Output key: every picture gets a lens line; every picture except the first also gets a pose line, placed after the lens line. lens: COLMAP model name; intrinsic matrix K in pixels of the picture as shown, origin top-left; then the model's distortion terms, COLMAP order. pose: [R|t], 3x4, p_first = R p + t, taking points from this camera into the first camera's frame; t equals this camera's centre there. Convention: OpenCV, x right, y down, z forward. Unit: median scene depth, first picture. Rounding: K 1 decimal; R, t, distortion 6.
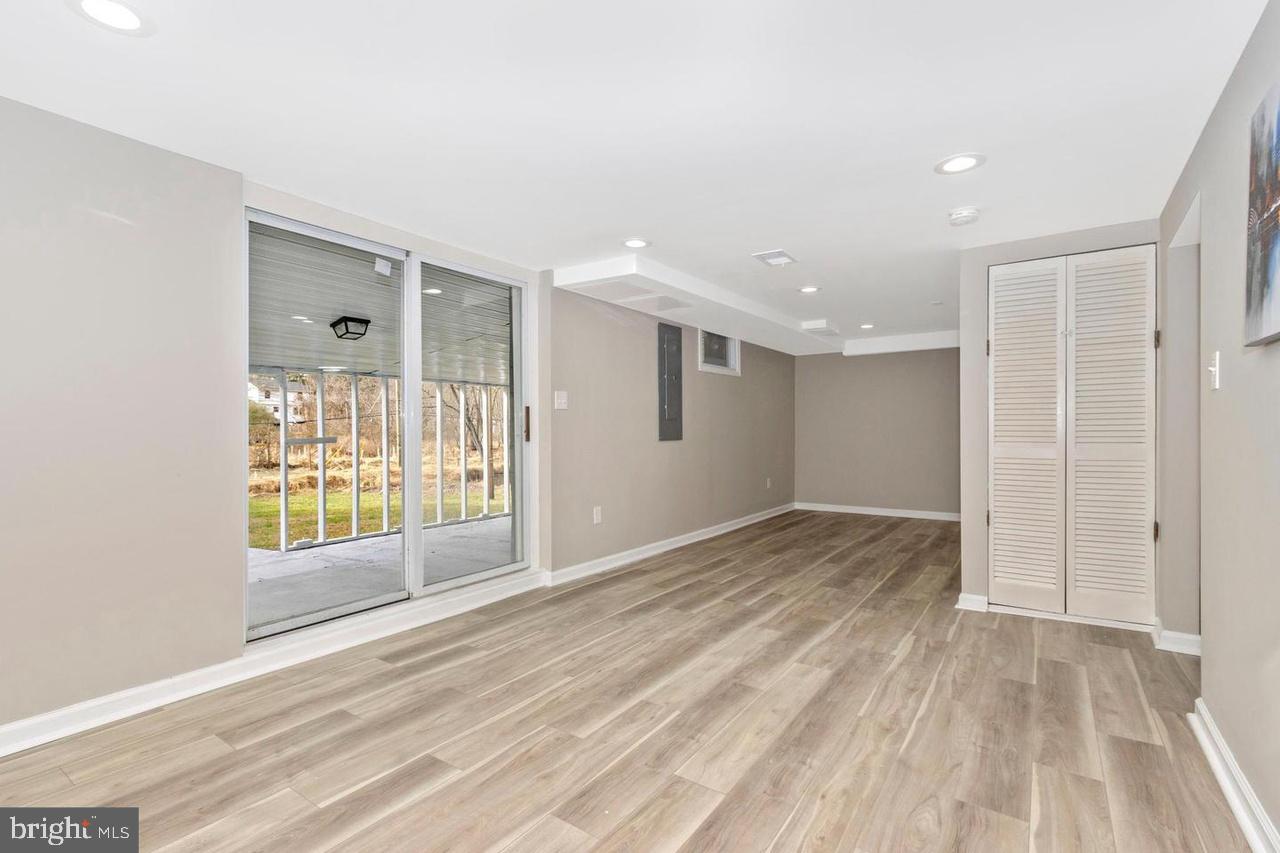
lens RADIAL K [[578.6, 0, 641.3], [0, 578.6, 425.8], [0, 0, 1]] dist [0.004049, -0.000478]
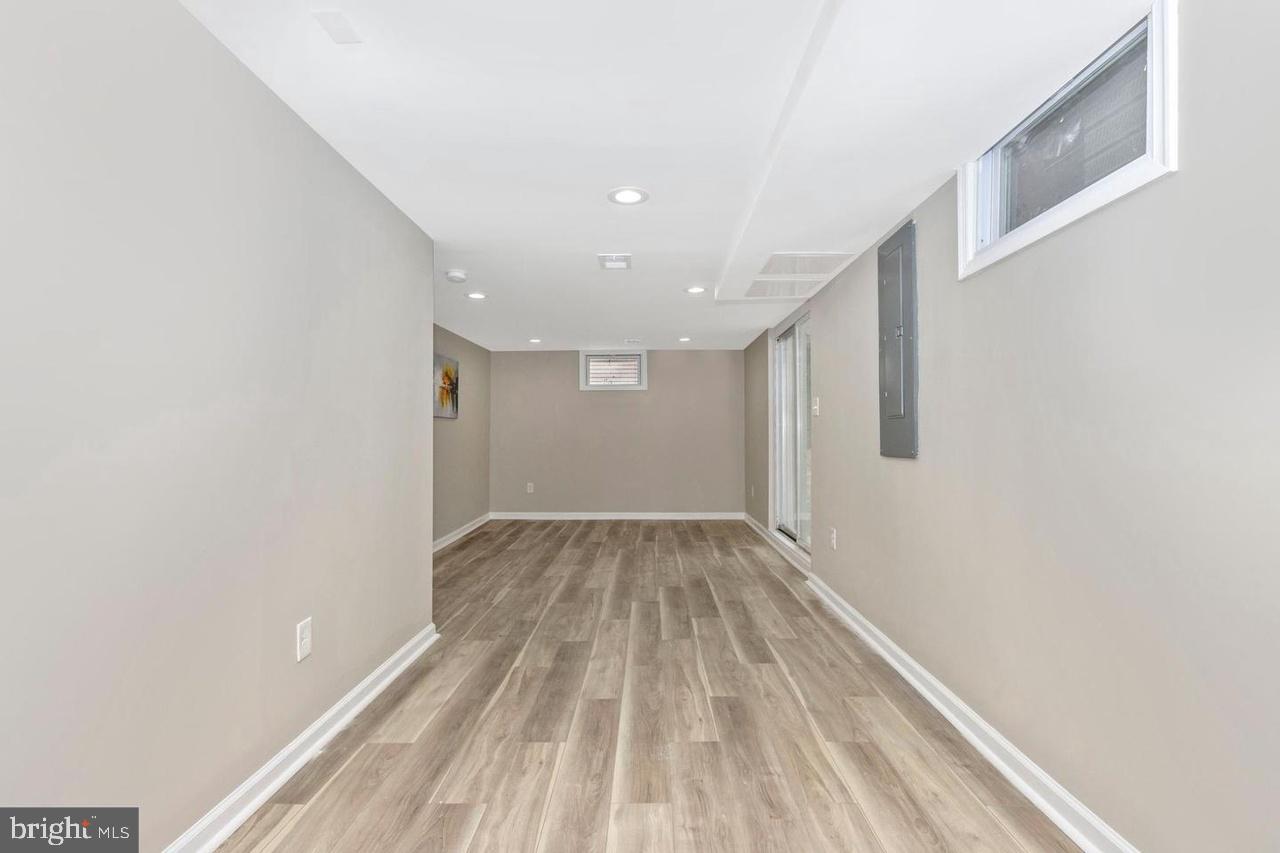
lens RADIAL K [[578.6, 0, 640.3], [0, 578.6, 436.5], [0, 0, 1]] dist [0.004049, -0.000478]
pose [[-0.827779, 0.016917, -0.560799, 0.743579], [0.019889, 0.999802, 0.000802, 0.001194], [0.560701, -0.010489, -0.827952, 1.831995]]
